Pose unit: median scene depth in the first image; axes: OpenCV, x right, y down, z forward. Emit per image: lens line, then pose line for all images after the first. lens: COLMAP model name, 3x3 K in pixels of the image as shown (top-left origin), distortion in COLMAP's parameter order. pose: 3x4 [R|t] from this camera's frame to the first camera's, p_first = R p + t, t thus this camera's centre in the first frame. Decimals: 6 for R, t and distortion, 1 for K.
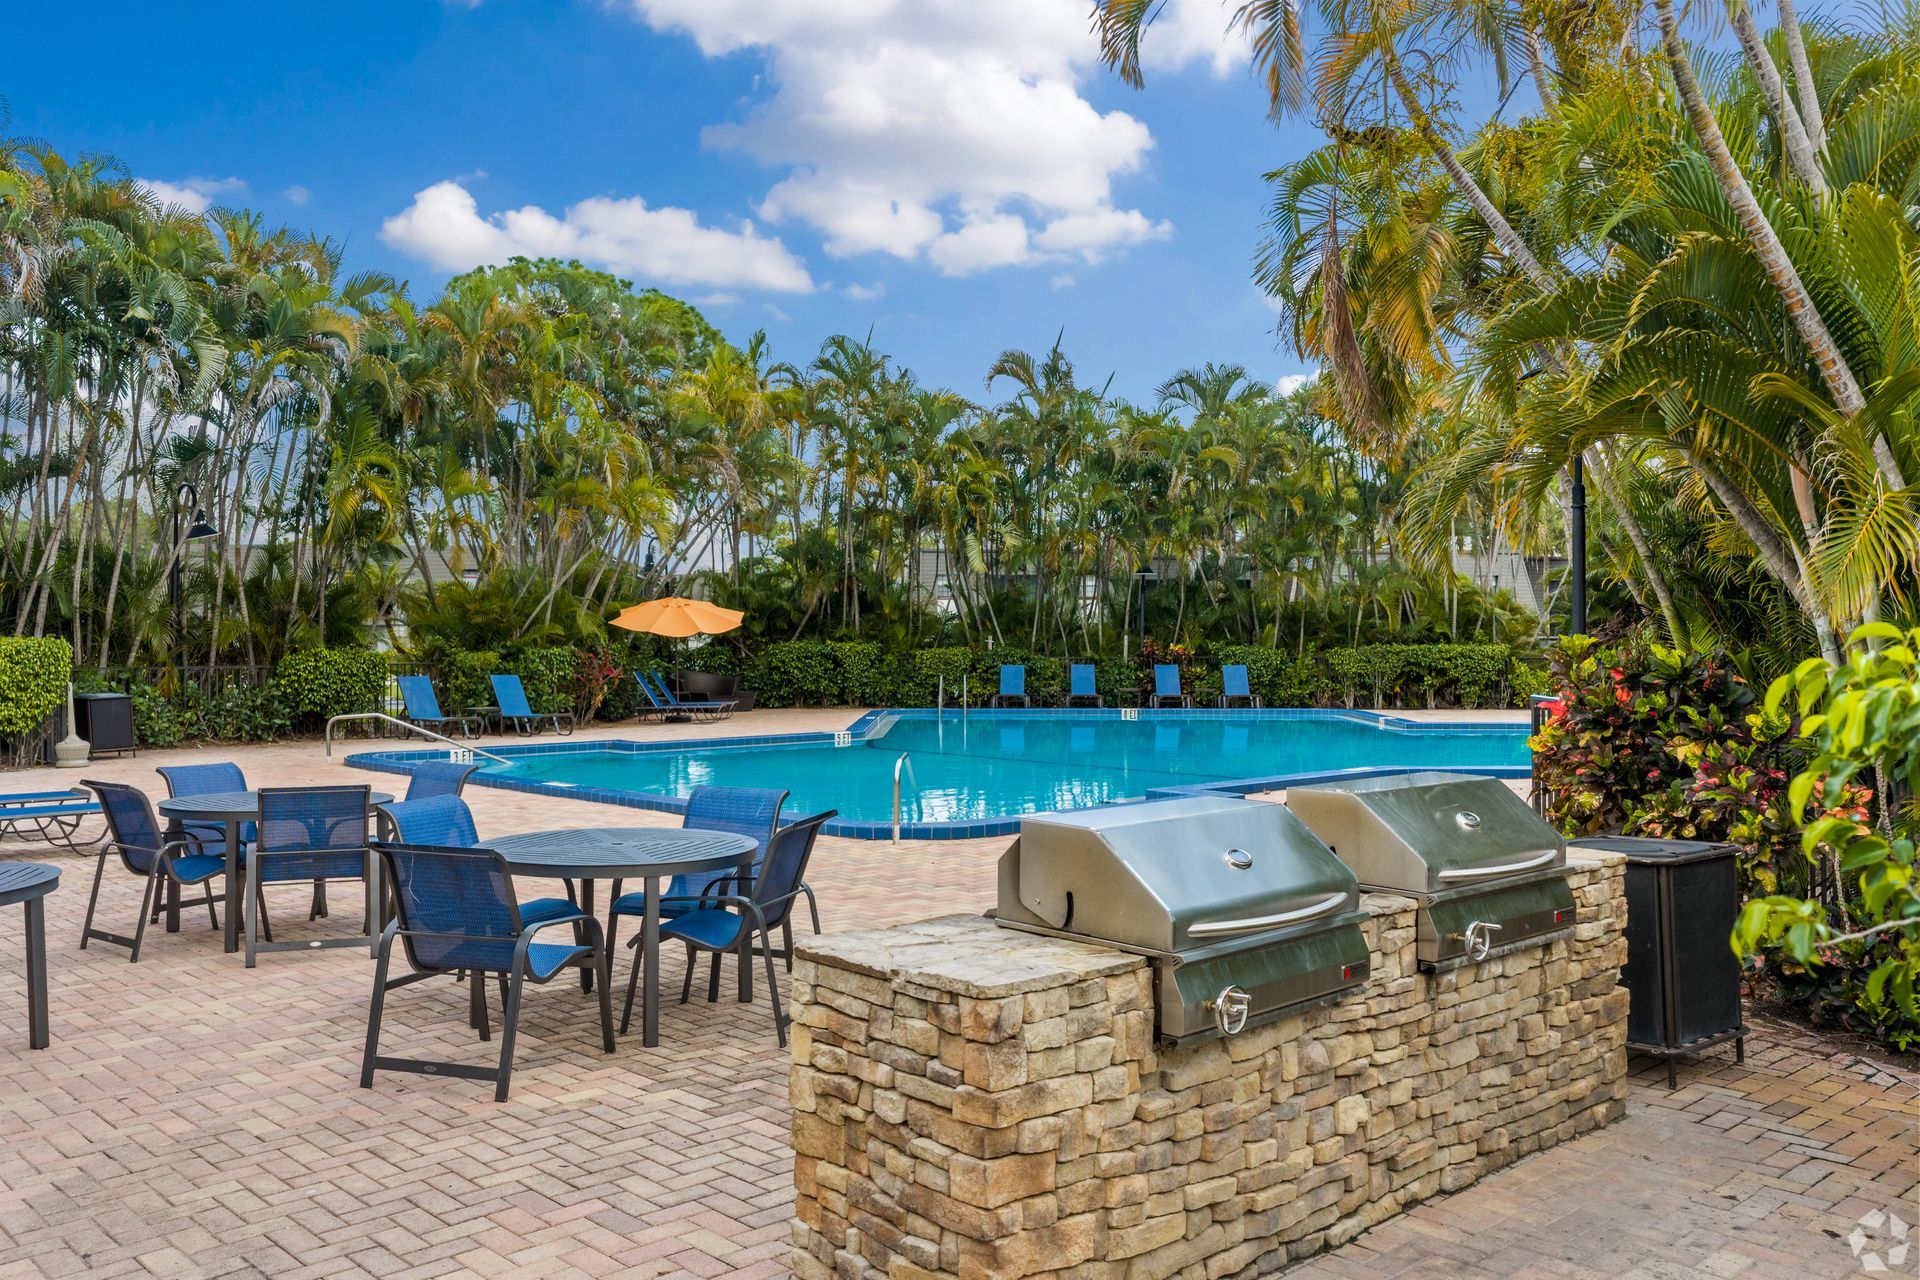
lens RADIAL K [[1630.2, 0, 955.2], [0, 1630.2, 642.1], [0, 0, 1]] dist [0.071084, -0.106357]
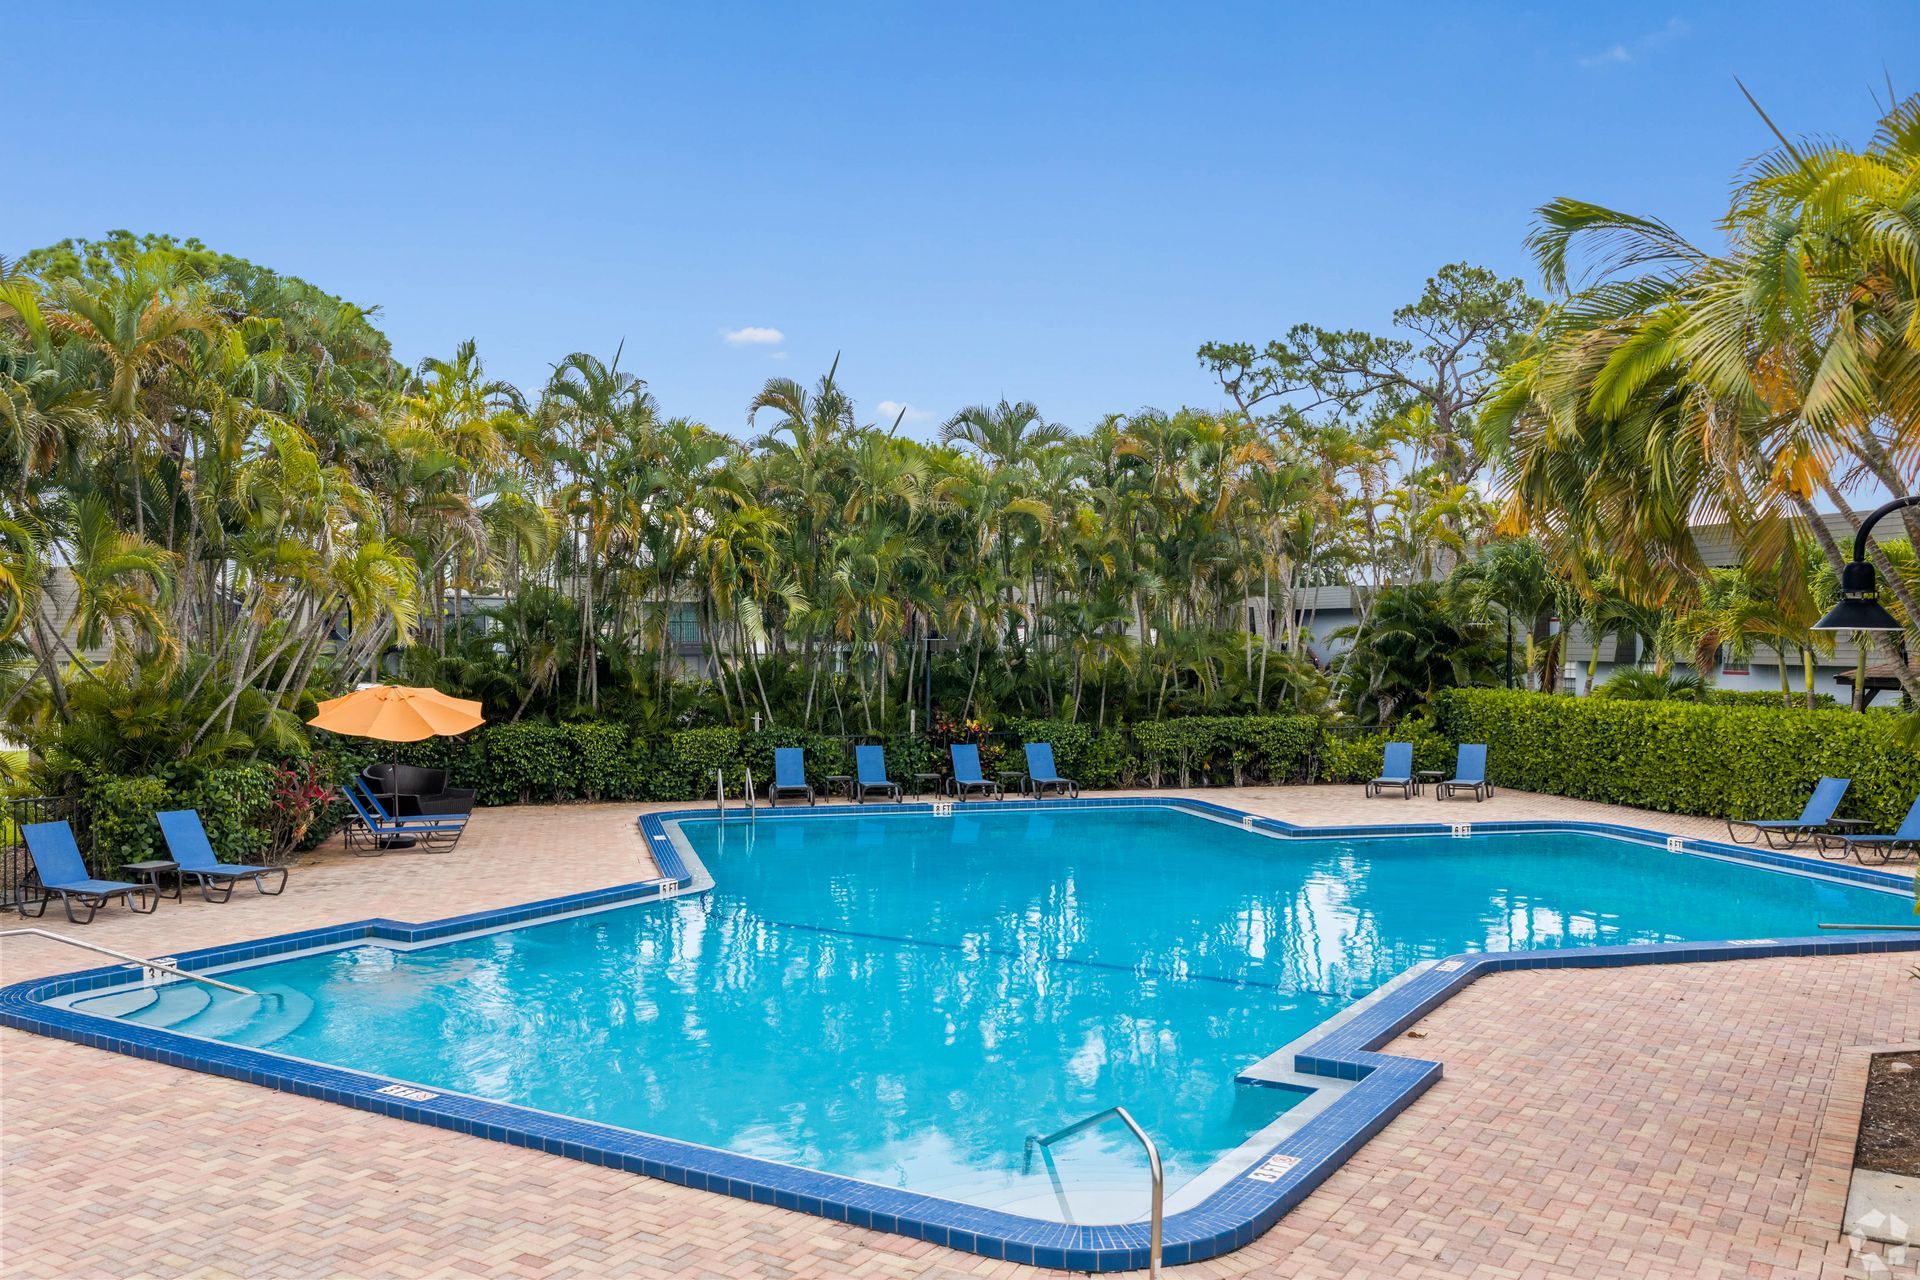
lens RADIAL K [[1630.2, 0, 955.2], [0, 1630.2, 642.1], [0, 0, 1]] dist [0.071084, -0.106357]
pose [[0.969234, -0.003683, 0.246112, -0.089477], [0.004027, 0.999991, -0.000894, -0.039979], [-0.246107, 0.001858, 0.969241, 0.151602]]
